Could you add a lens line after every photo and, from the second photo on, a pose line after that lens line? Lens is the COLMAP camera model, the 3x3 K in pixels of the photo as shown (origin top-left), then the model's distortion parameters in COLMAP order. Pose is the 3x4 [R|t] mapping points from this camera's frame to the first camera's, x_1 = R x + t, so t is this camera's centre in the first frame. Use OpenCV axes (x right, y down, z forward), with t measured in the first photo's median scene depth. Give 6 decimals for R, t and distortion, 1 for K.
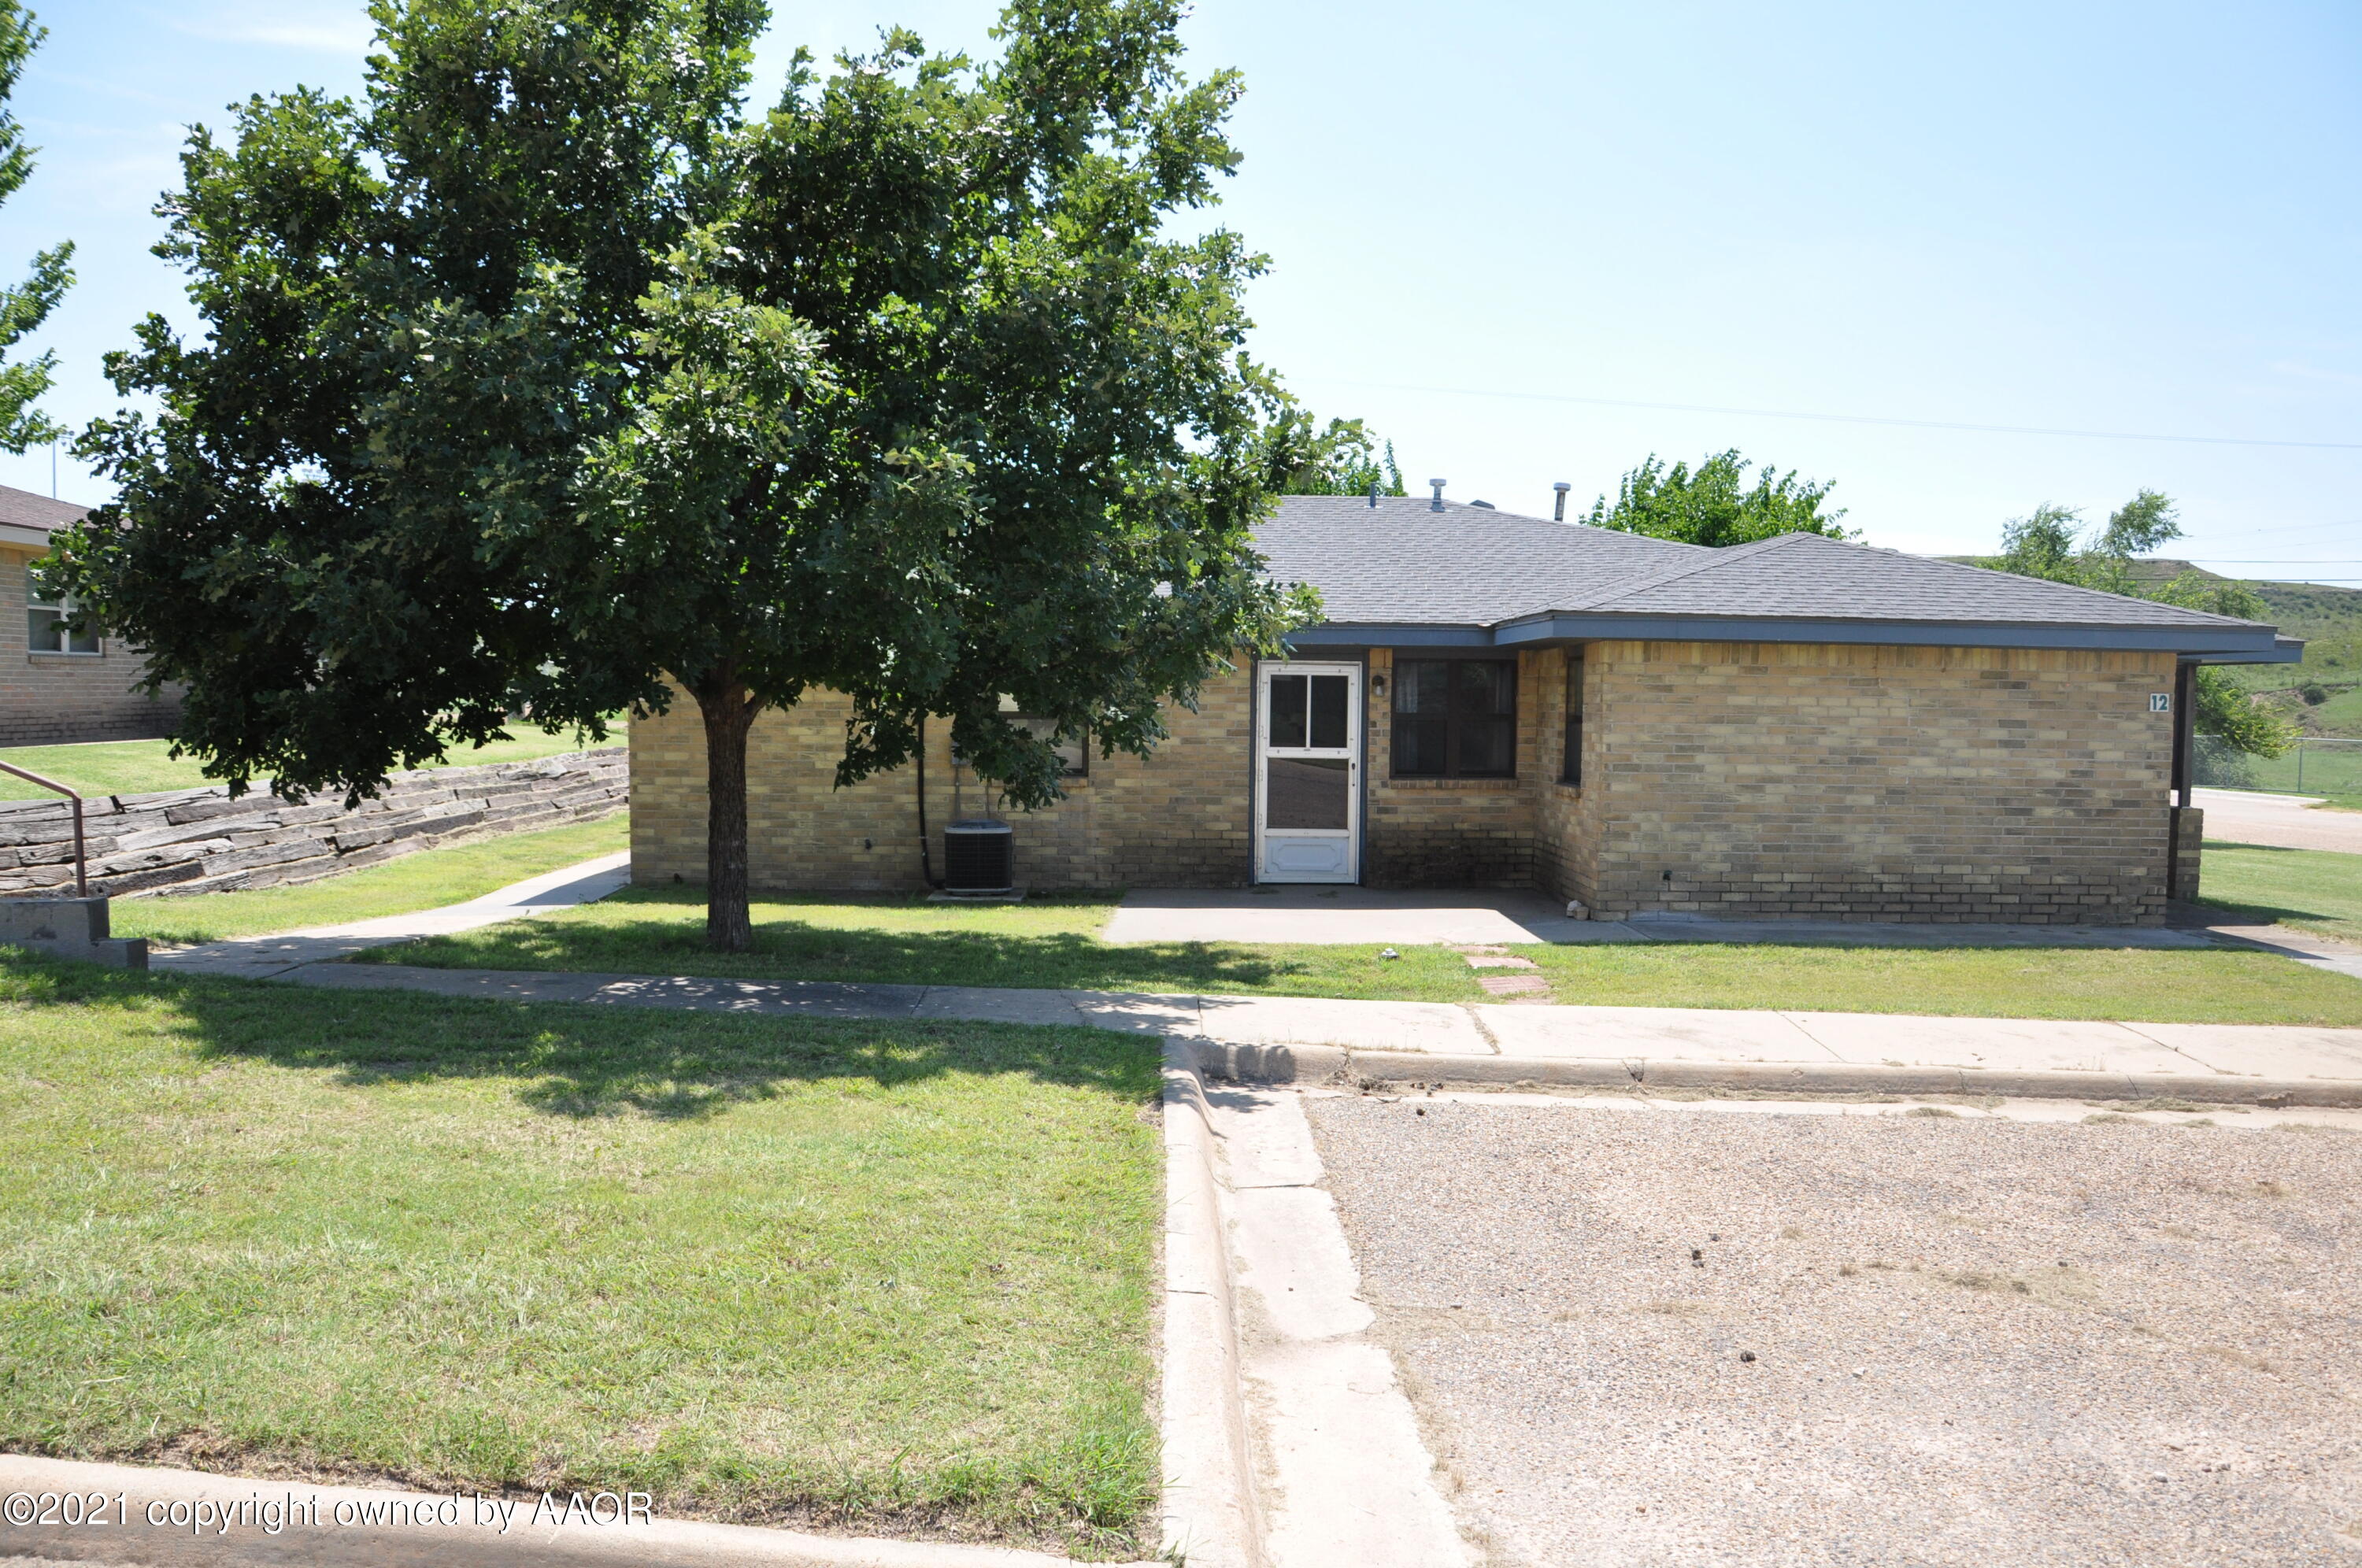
lens RADIAL K [[1840.6, 0, 1174.0], [0, 1840.6, 808.7], [0, 0, 1]] dist [-0.165235, 0.128541]
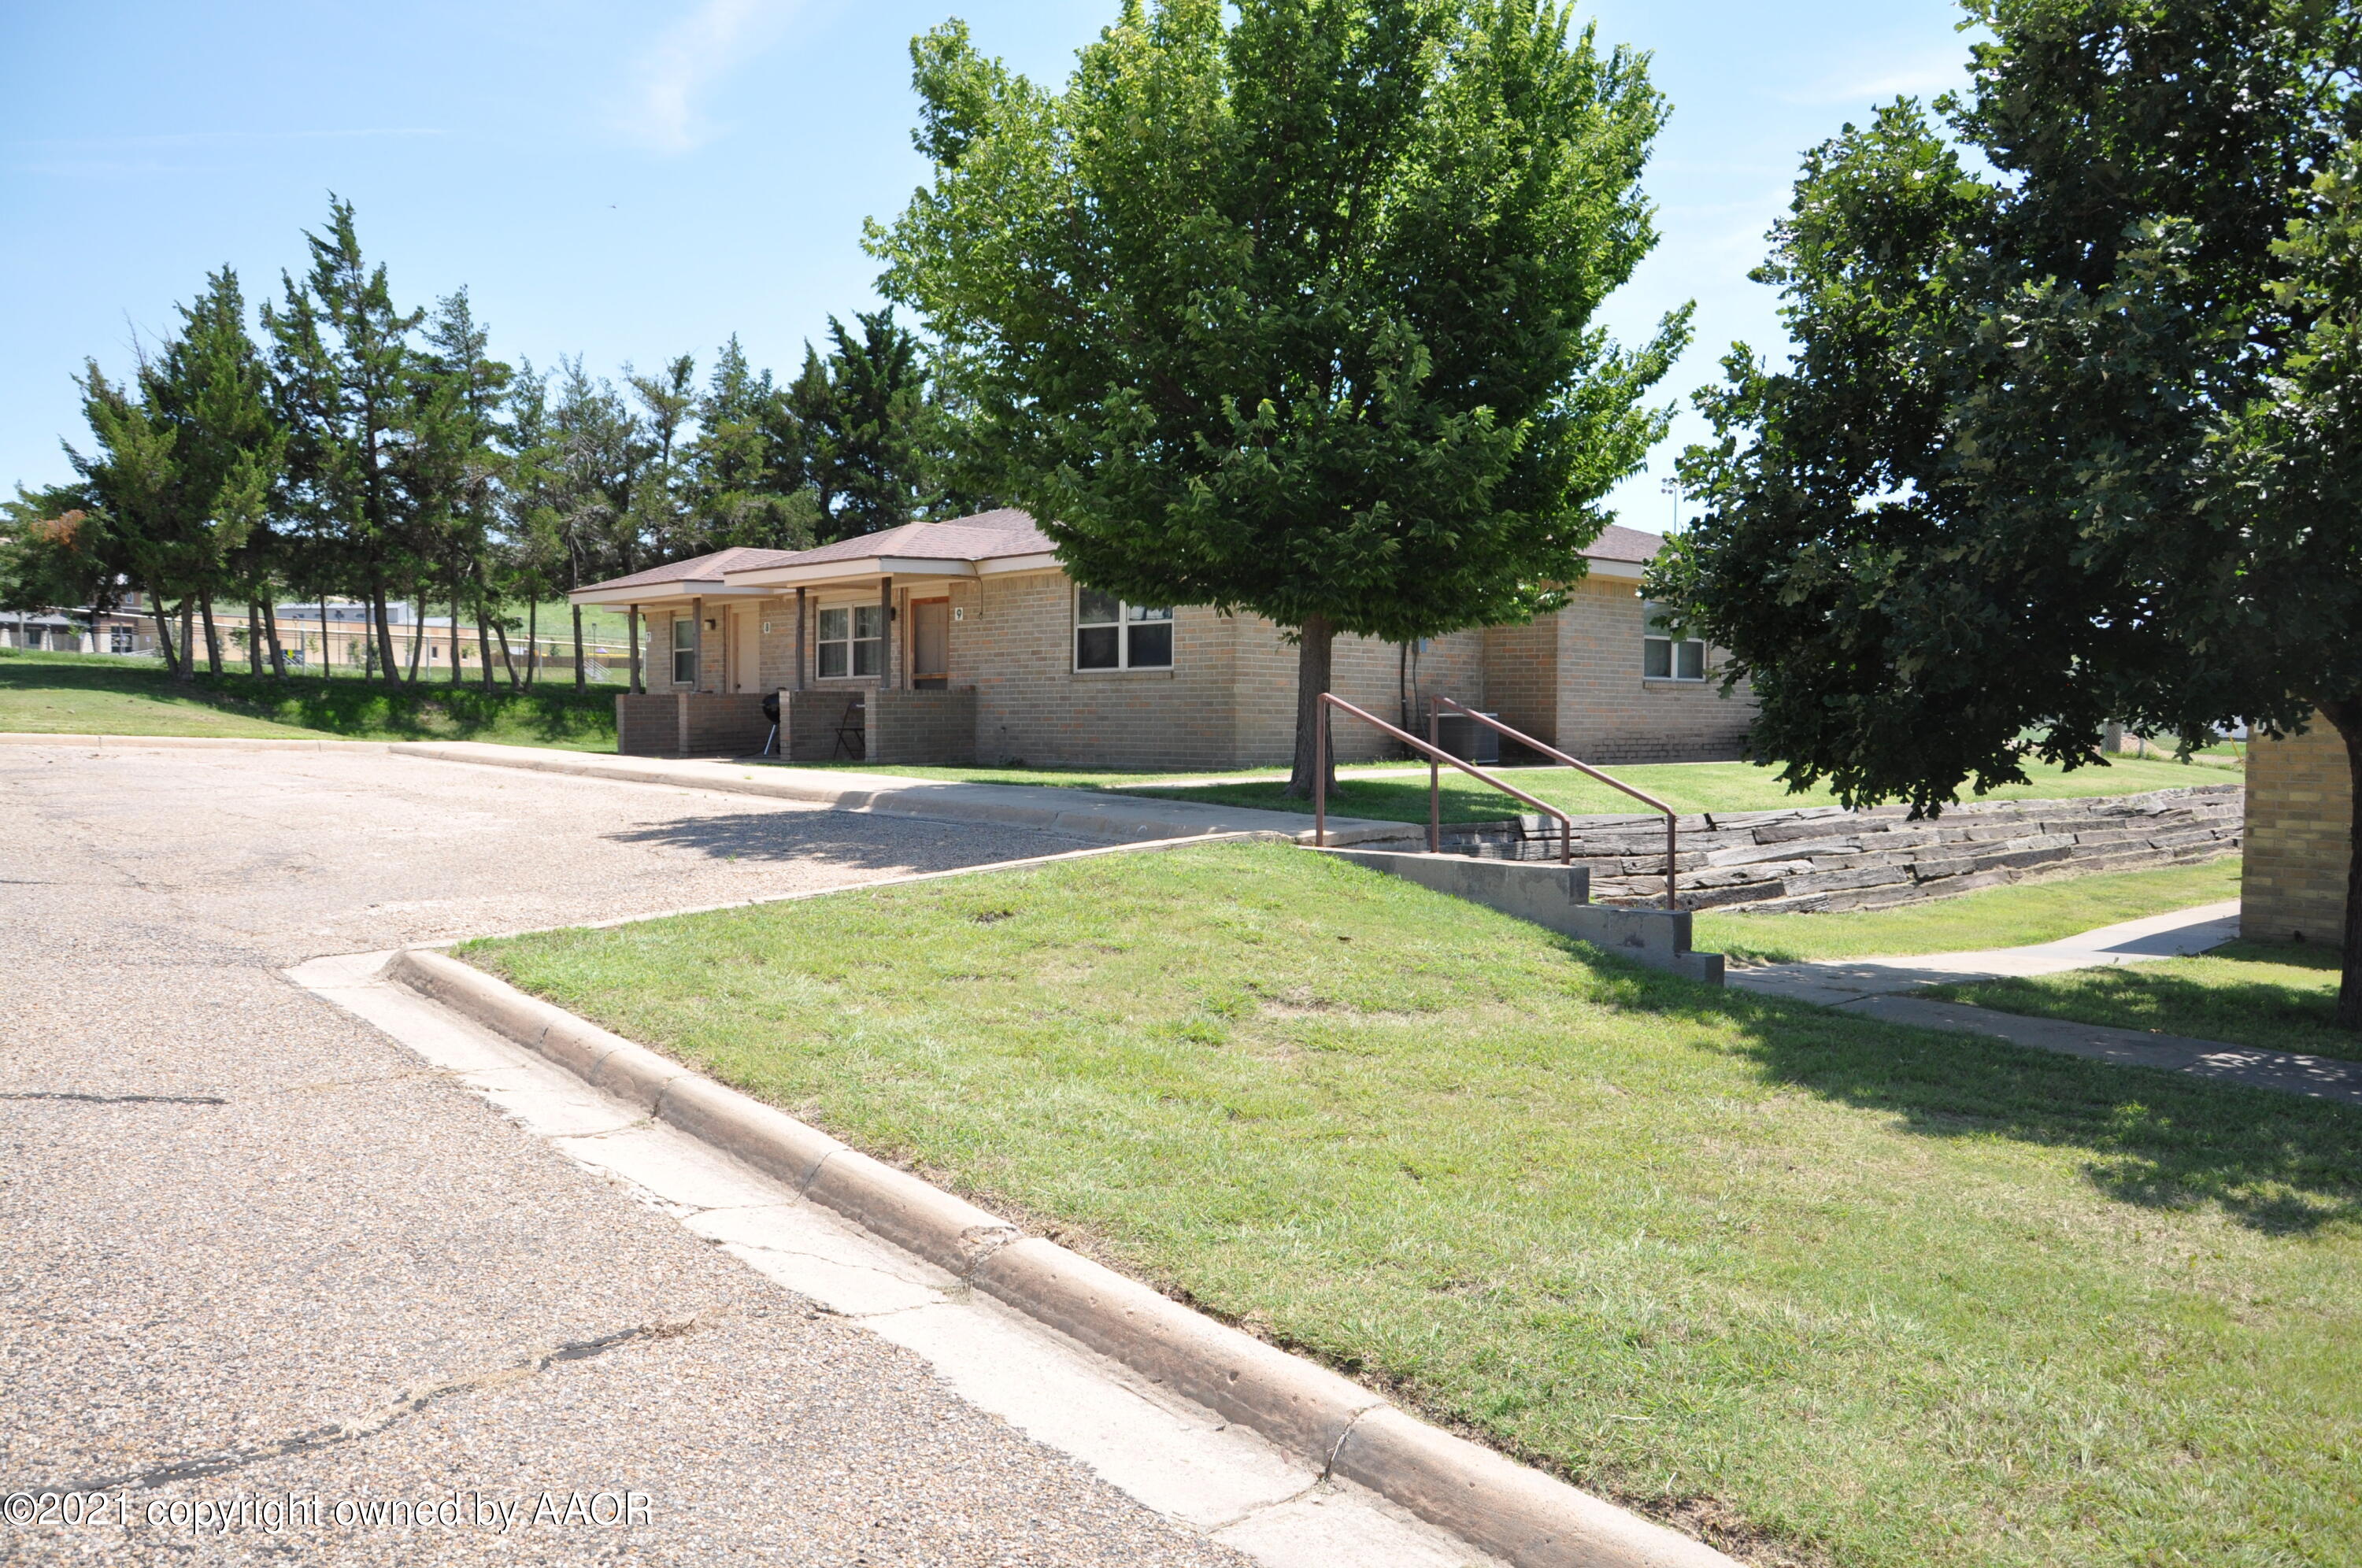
lens RADIAL K [[1840.6, 0, 1174.0], [0, 1840.6, 808.7], [0, 0, 1]] dist [-0.165235, 0.128541]
pose [[0.672804, 0.038719, -0.738807, -0.043976], [-0.051179, 0.998673, 0.005732, 0.000026], [0.738048, 0.033955, 0.673893, 0.094251]]
